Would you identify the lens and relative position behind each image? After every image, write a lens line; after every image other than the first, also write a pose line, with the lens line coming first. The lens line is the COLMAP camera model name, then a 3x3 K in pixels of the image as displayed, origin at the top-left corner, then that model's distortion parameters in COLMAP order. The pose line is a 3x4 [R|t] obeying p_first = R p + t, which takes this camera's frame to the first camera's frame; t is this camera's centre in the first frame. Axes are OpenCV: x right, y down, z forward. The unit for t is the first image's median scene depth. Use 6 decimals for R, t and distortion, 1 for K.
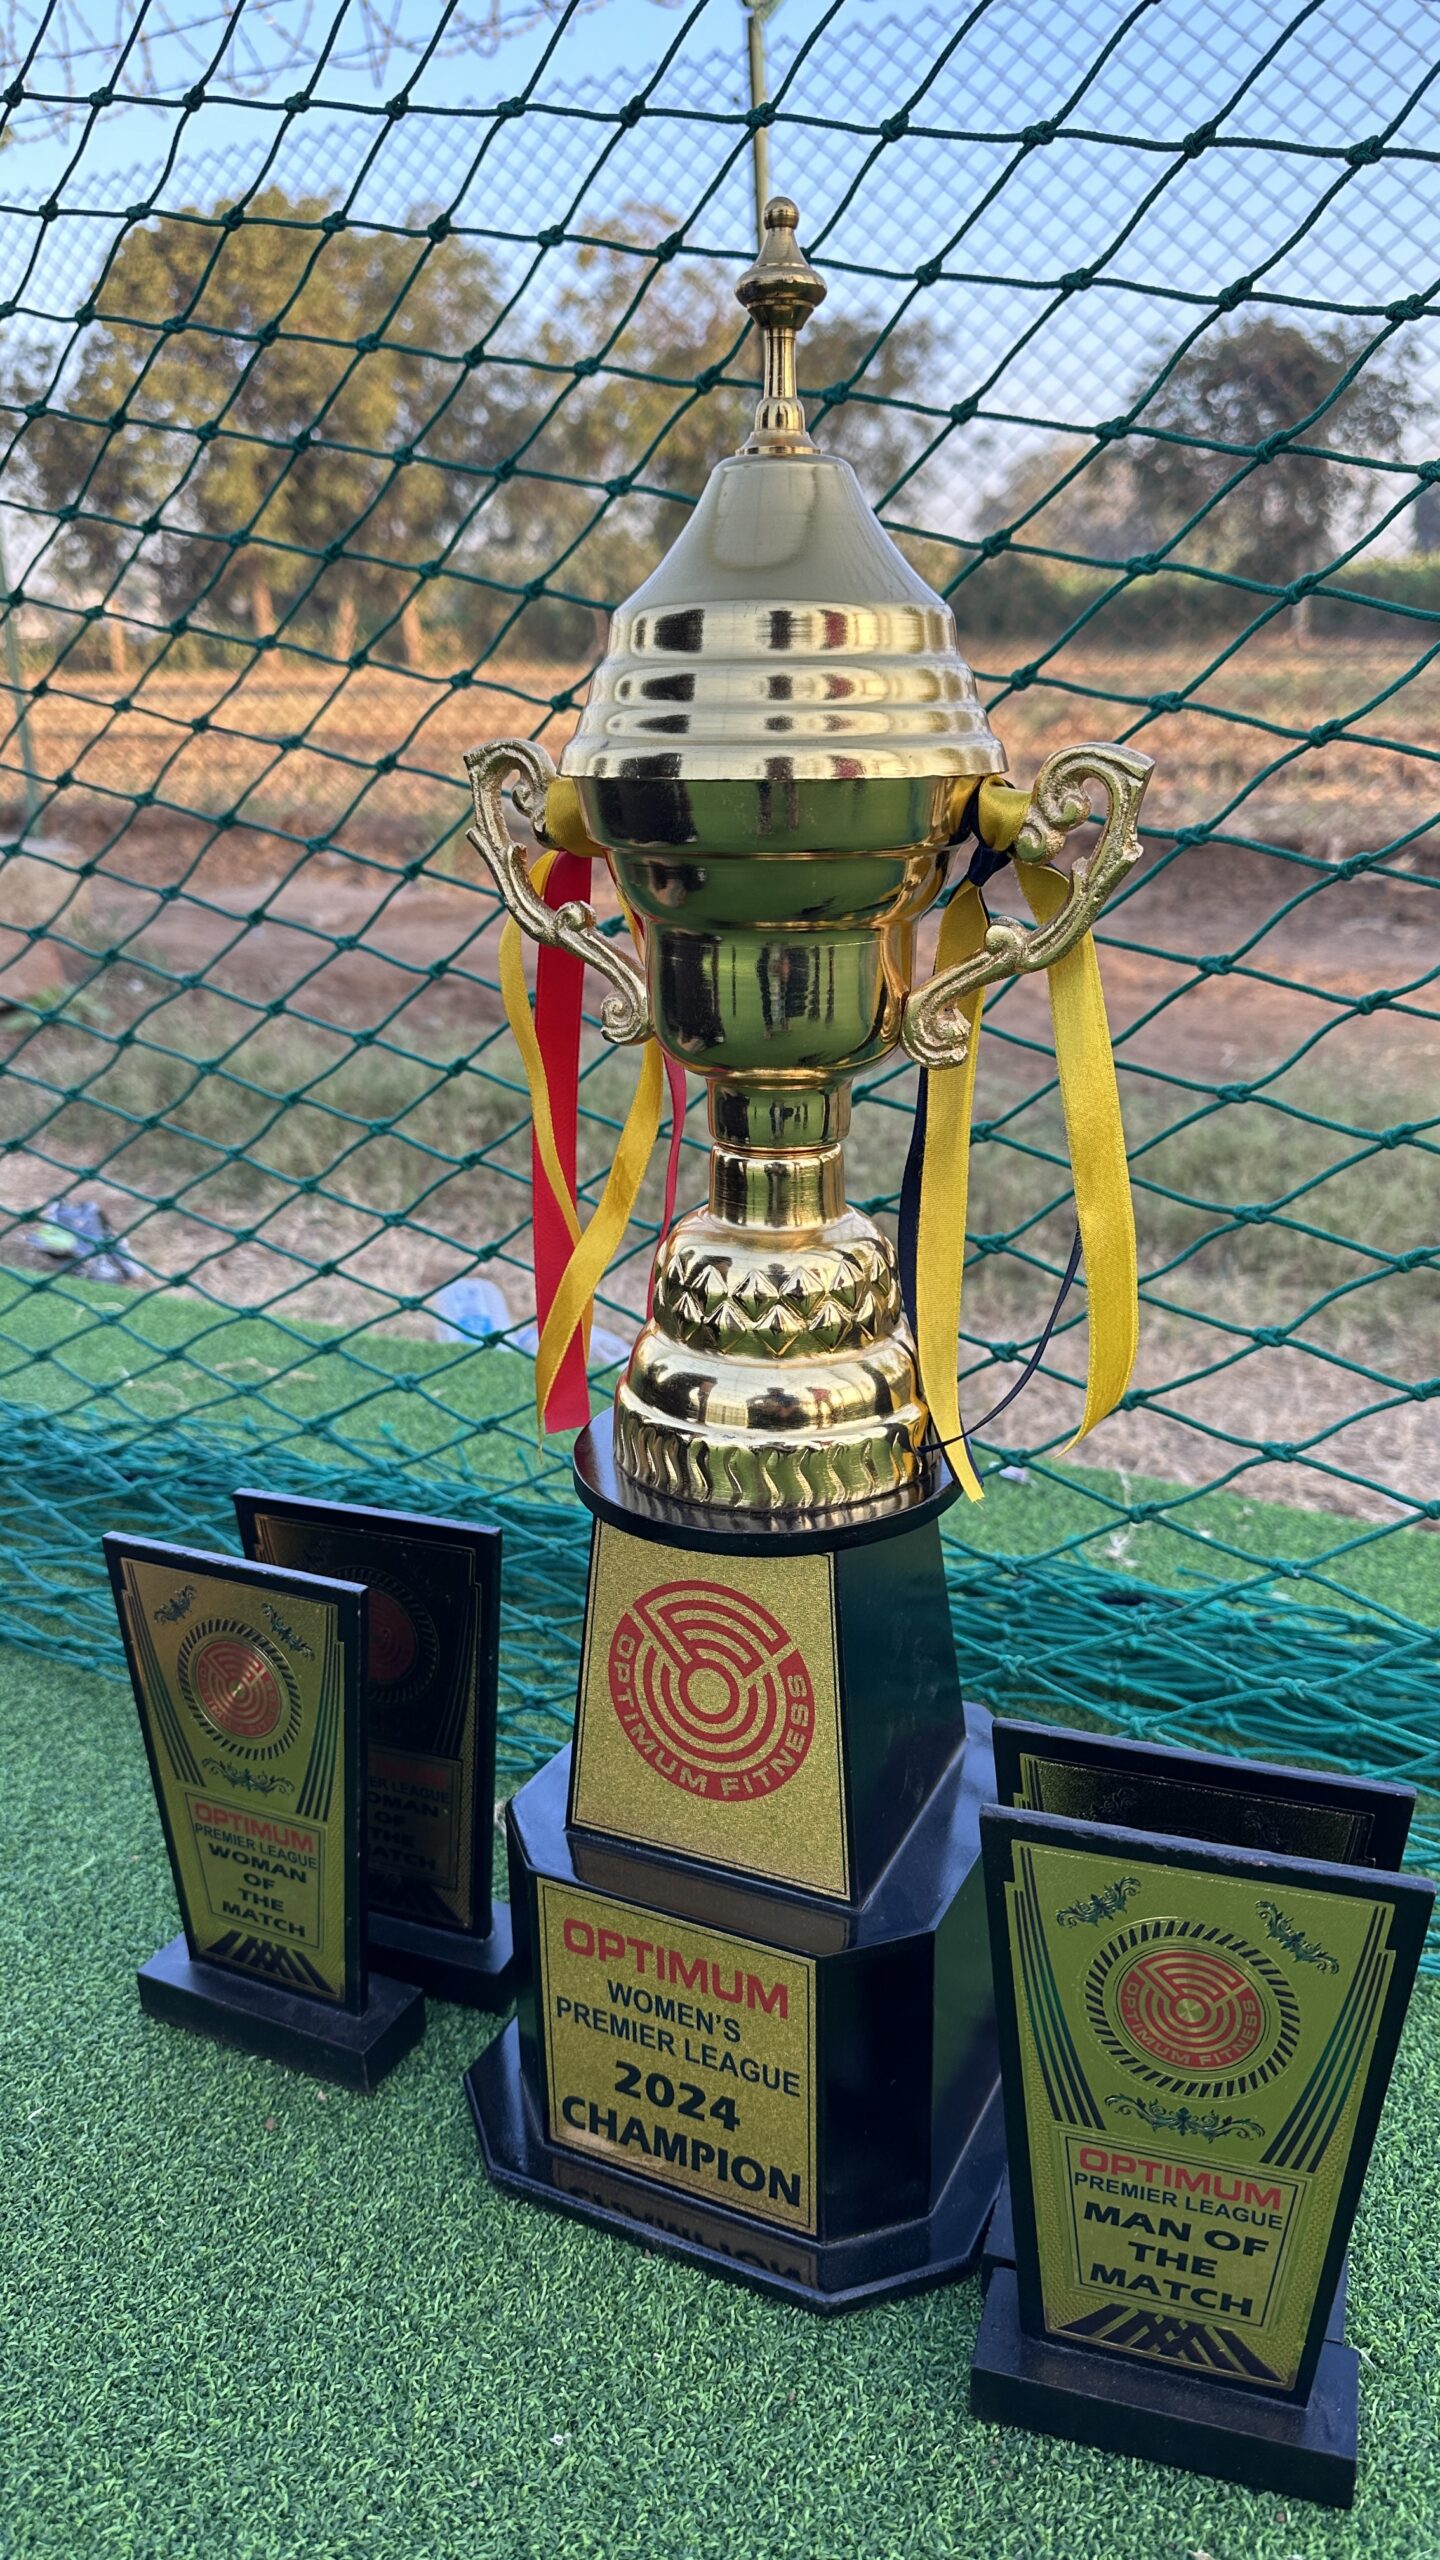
lens RADIAL K [[1734.6, 0, 733.3], [0, 1734.6, 1266.3], [0, 0, 1]] dist [0.054253, -0.058510]
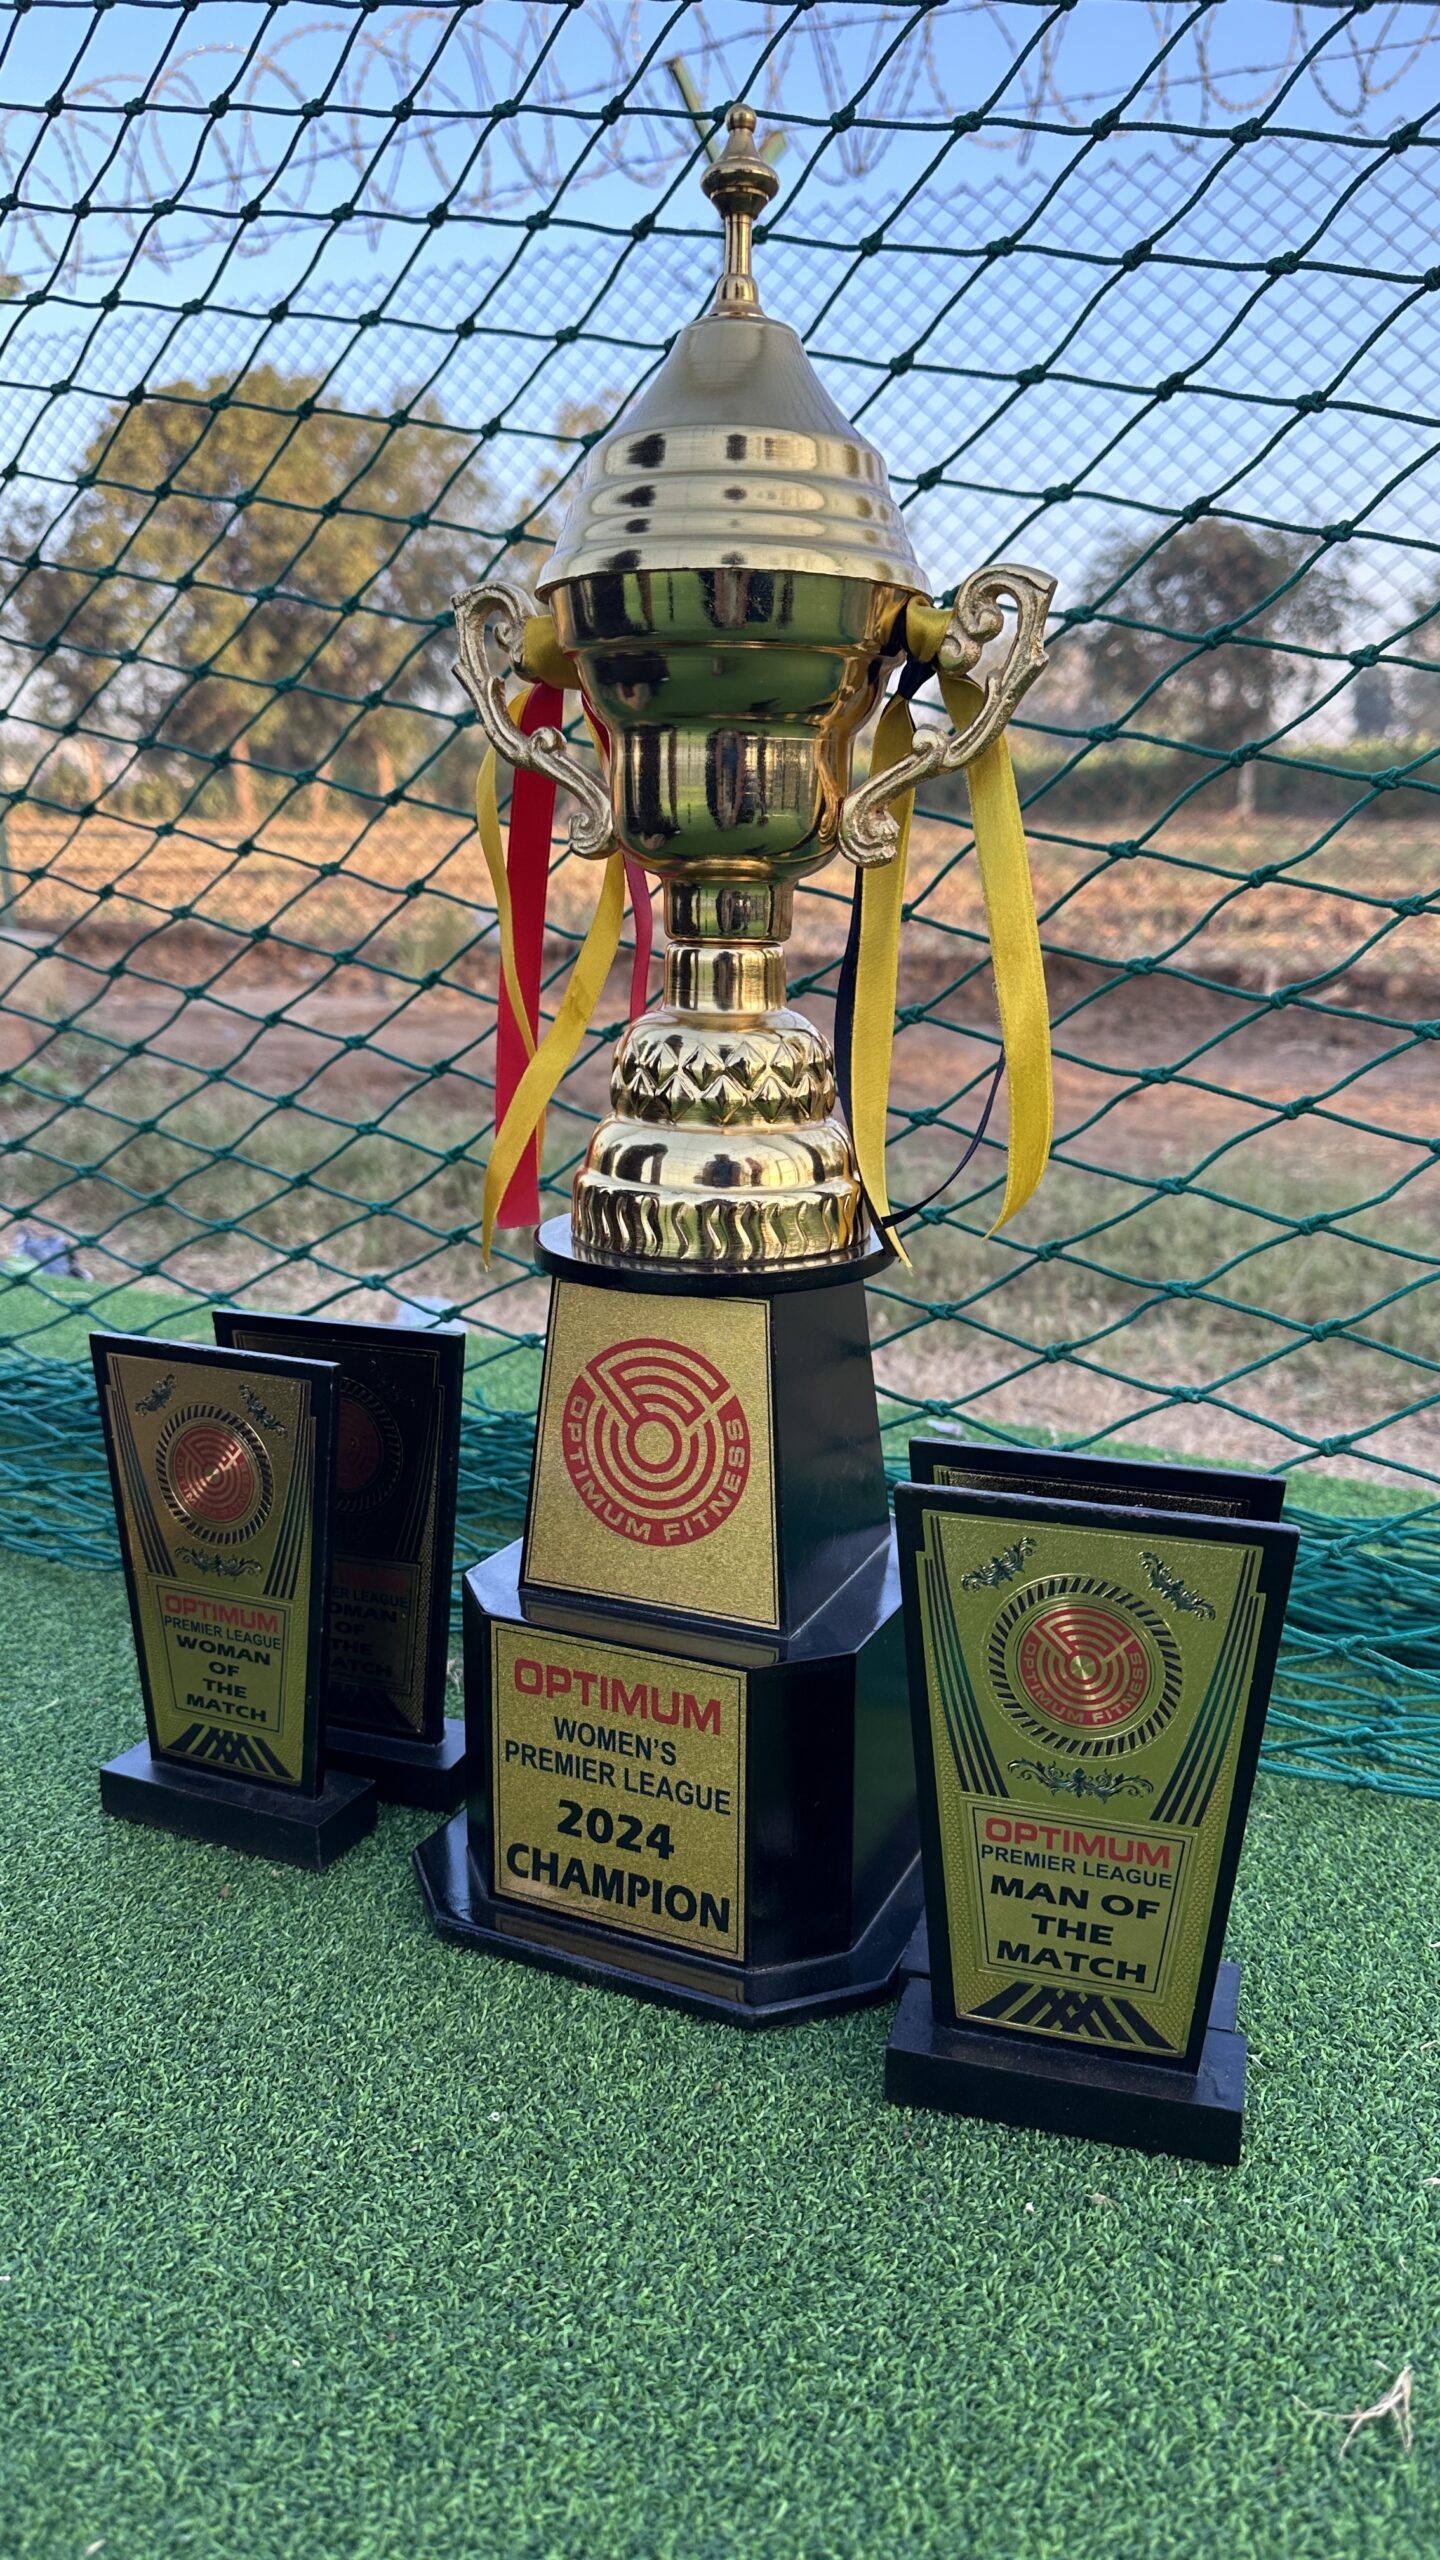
lens RADIAL K [[1717.6, 0, 727.6], [0, 1717.6, 1284.3], [0, 0, 1]] dist [0.133063, -0.202828]
pose [[0.999579, 0.019409, 0.021590, 0.006943], [-0.017621, 0.996629, -0.080121, 0.233131], [-0.023072, 0.079707, 0.996551, -0.087100]]
